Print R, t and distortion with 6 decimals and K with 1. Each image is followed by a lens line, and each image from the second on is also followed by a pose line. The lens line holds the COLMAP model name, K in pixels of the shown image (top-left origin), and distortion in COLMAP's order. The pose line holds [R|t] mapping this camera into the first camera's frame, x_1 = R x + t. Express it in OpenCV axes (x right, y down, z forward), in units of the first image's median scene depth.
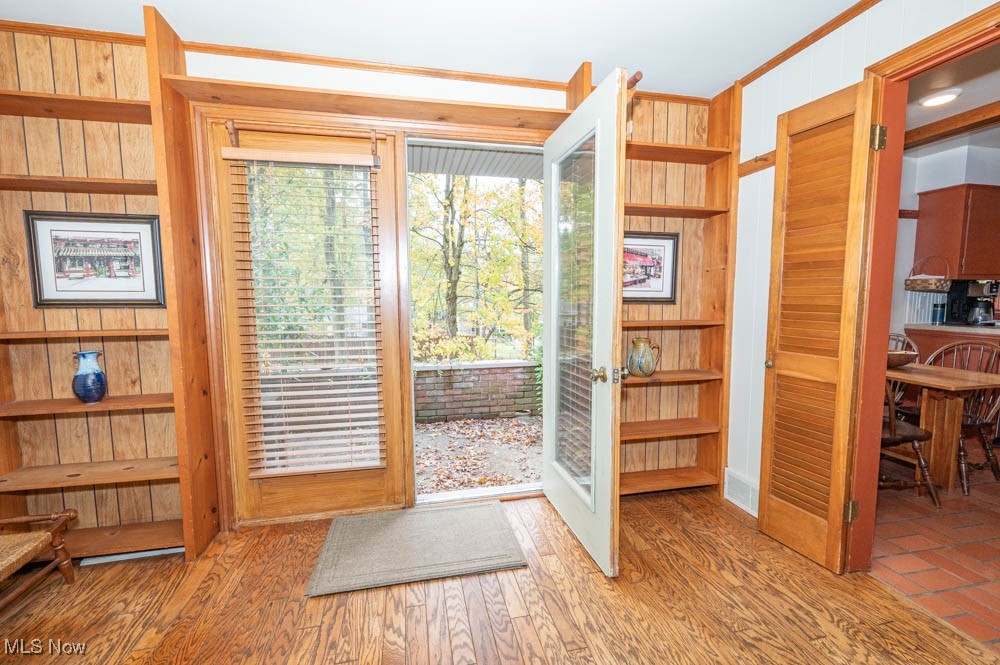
lens RADIAL K [[452.8, 0, 510.2], [0, 452.8, 336.2], [0, 0, 1]] dist [0.016544, 0.001357]
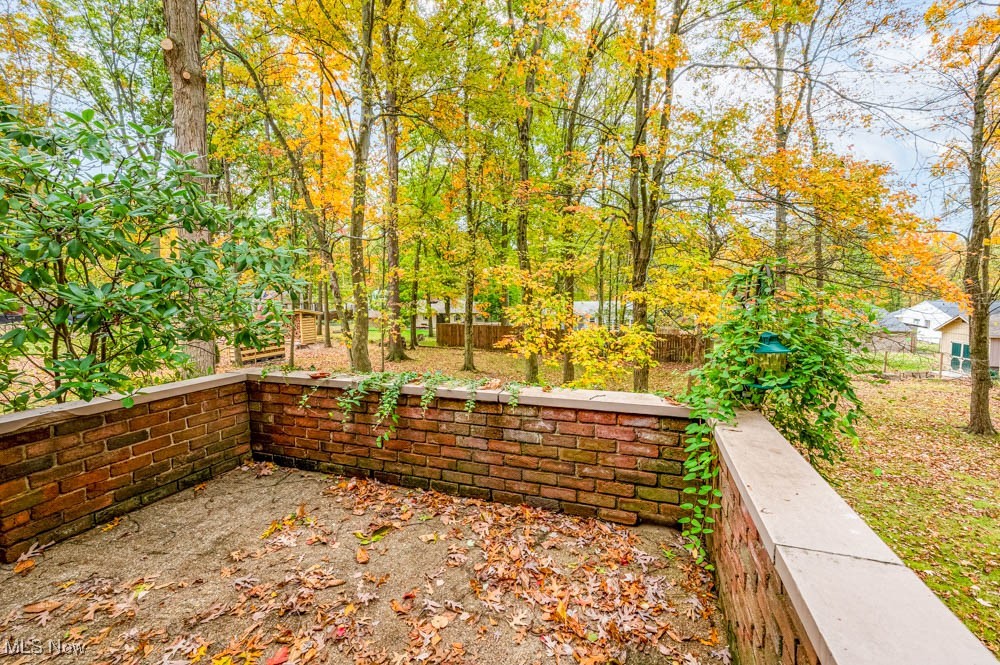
lens RADIAL K [[414.1, 0, 501.1], [0, 414.1, 331.6], [0, 0, 1]] dist [0.000937, -0.000127]
pose [[0.833293, 0.045551, -0.550953, 0.118913], [-0.045176, 0.998877, 0.014257, -0.010513], [0.550983, 0.013010, 0.834415, 0.605396]]
